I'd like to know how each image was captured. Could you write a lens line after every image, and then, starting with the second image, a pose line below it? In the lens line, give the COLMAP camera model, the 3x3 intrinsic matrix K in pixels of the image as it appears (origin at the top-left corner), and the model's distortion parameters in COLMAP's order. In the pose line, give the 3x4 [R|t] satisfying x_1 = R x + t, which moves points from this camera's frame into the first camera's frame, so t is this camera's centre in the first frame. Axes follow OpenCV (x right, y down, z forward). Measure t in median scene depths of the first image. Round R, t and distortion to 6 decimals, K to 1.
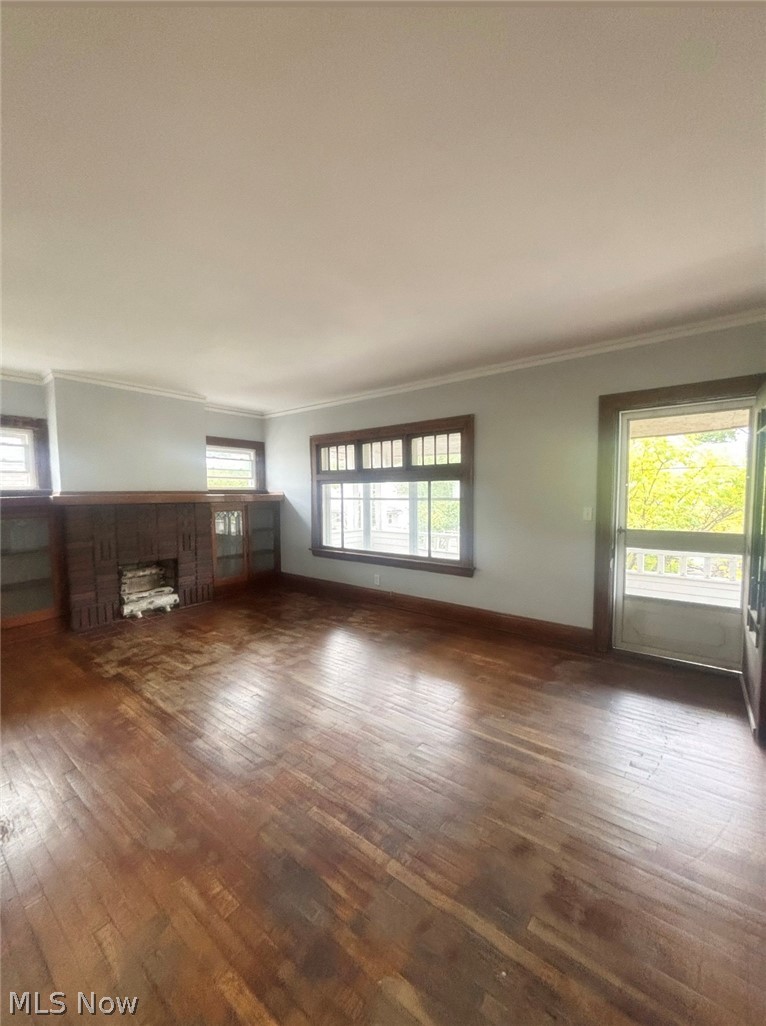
lens RADIAL K [[404.4, 0, 383.0], [0, 404.4, 513.0], [0, 0, 1]] dist [-0.000197, 0.000199]
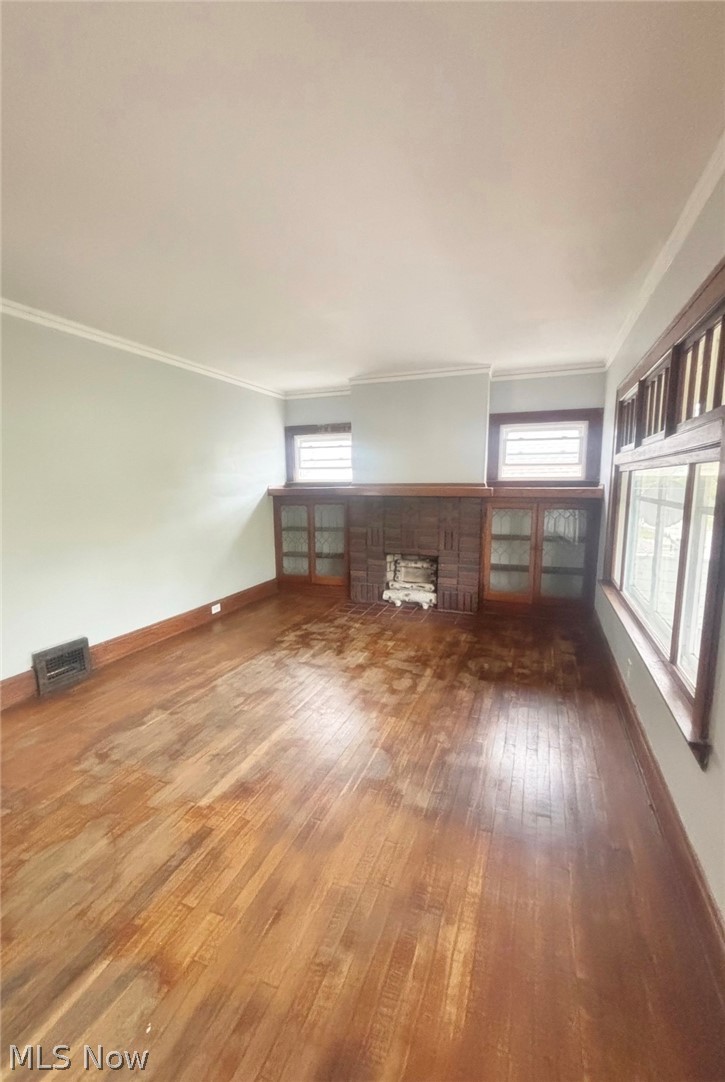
lens RADIAL K [[425.5, 0, 362.5], [0, 425.5, 541.0], [0, 0, 1]] dist [0.027679, 0.000003]
pose [[0.302053, 0.135329, -0.943637, 0.434620], [-0.048953, 0.990768, 0.126419, -0.045916], [0.952033, 0.008009, 0.305889, 0.665550]]
